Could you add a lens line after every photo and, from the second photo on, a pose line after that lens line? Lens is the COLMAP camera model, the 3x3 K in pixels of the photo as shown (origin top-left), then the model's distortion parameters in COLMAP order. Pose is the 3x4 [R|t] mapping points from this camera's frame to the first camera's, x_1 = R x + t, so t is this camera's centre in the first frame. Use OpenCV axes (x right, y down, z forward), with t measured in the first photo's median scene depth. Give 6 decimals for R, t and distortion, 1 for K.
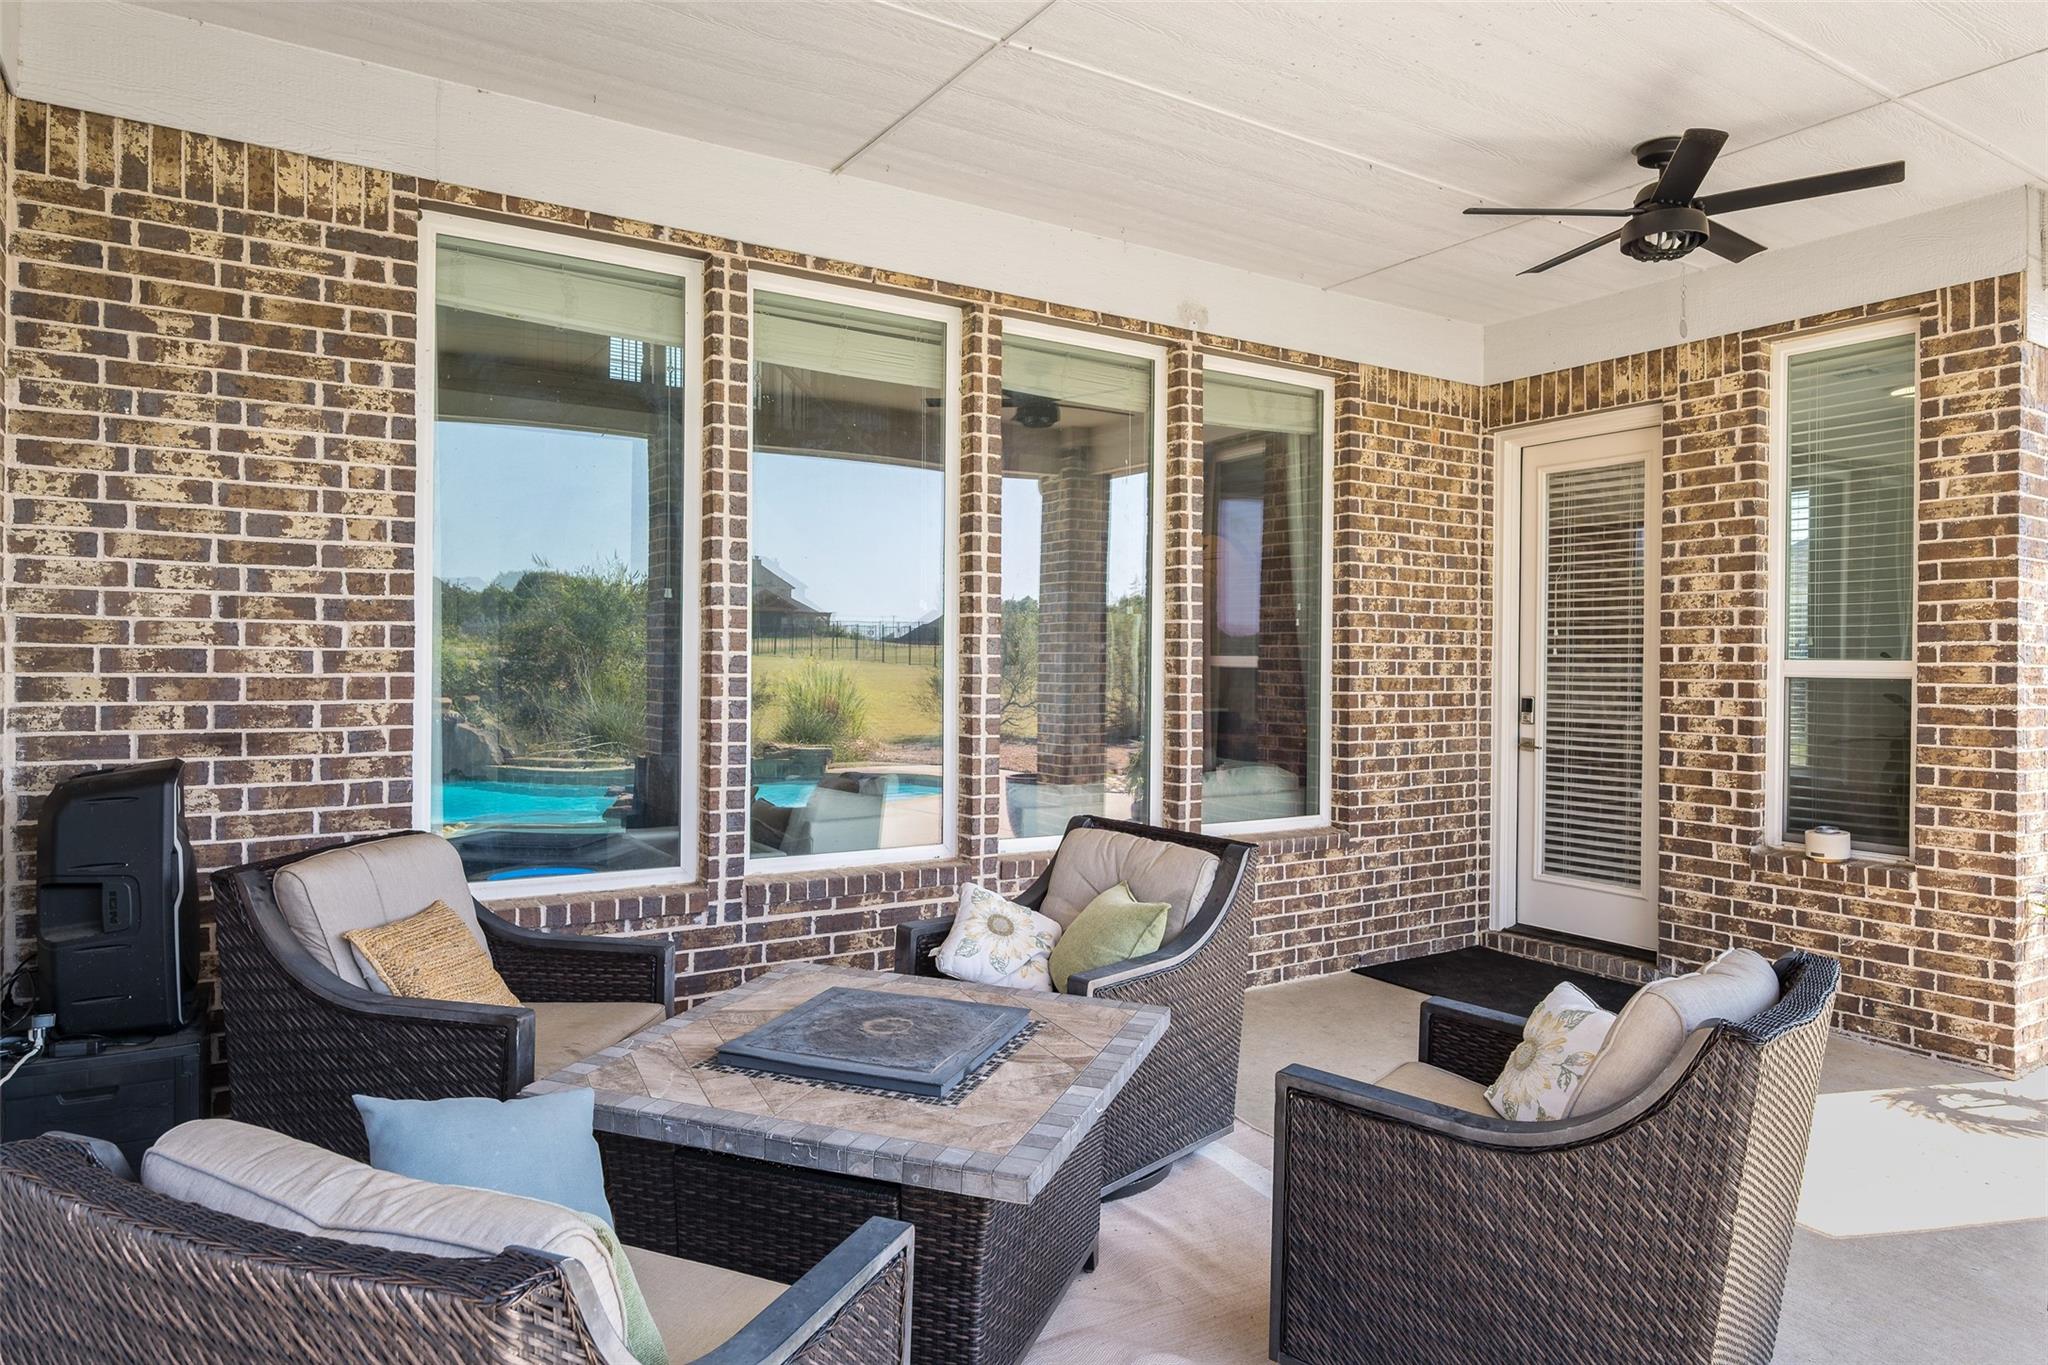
lens RADIAL K [[1289.0, 0, 1025.0], [0, 1289.0, 678.1], [0, 0, 1]] dist [0.000432, -0.000048]
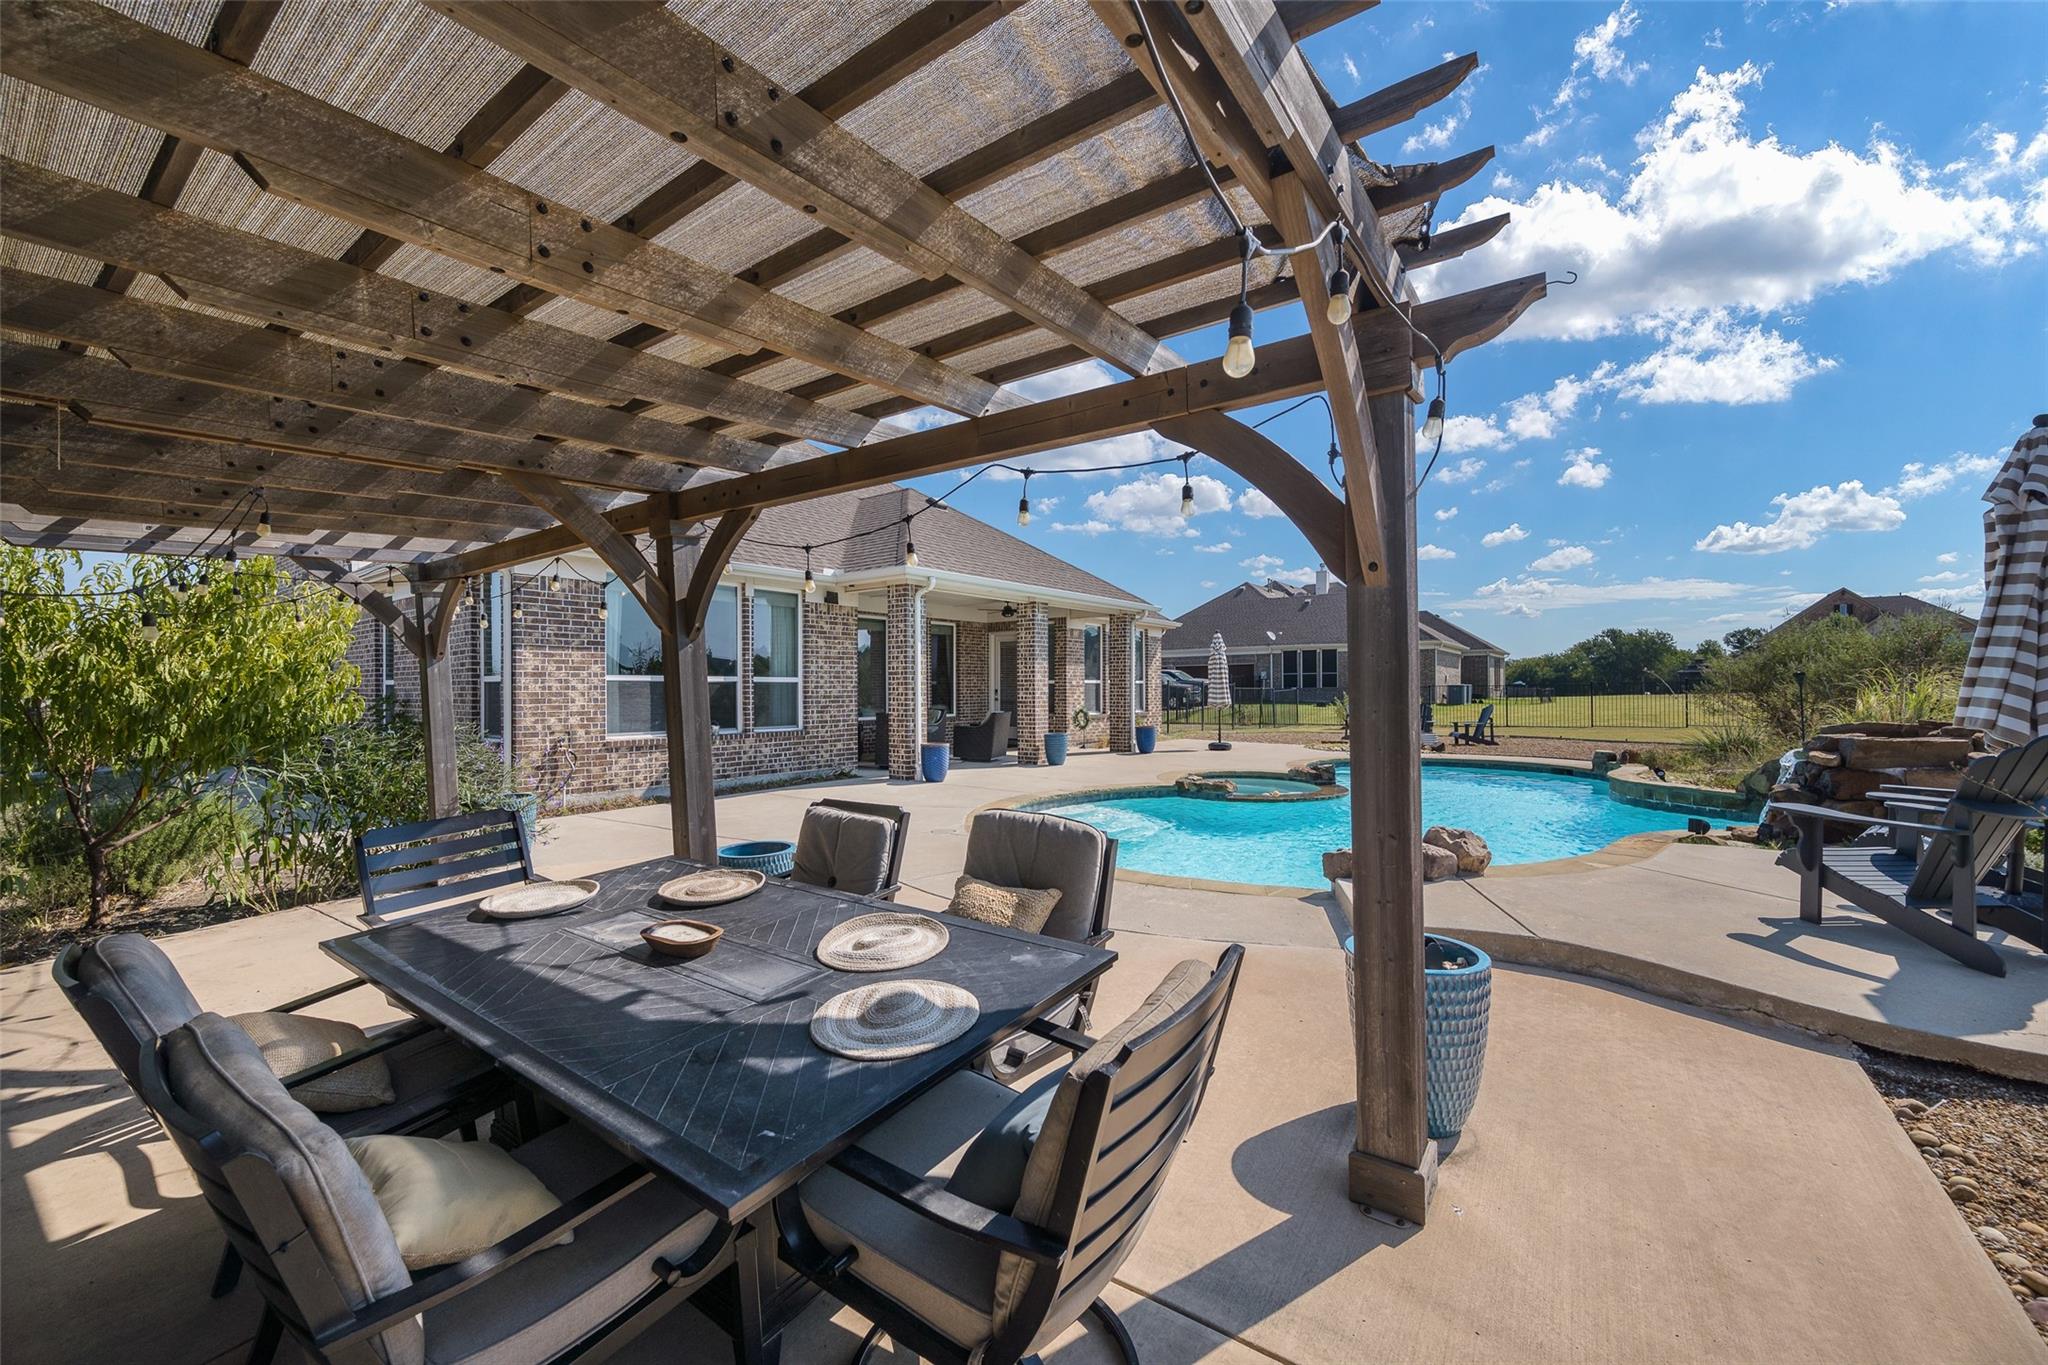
lens RADIAL K [[825.2, 0, 1024.7], [0, 825.2, 685.2], [0, 0, 1]] dist [0.000019, 0.000000]
pose [[0.940367, -0.003439, 0.340144, -0.539087], [0.005834, 0.999965, -0.006018, 0.019368], [-0.340111, 0.007643, 0.940354, -1.881157]]
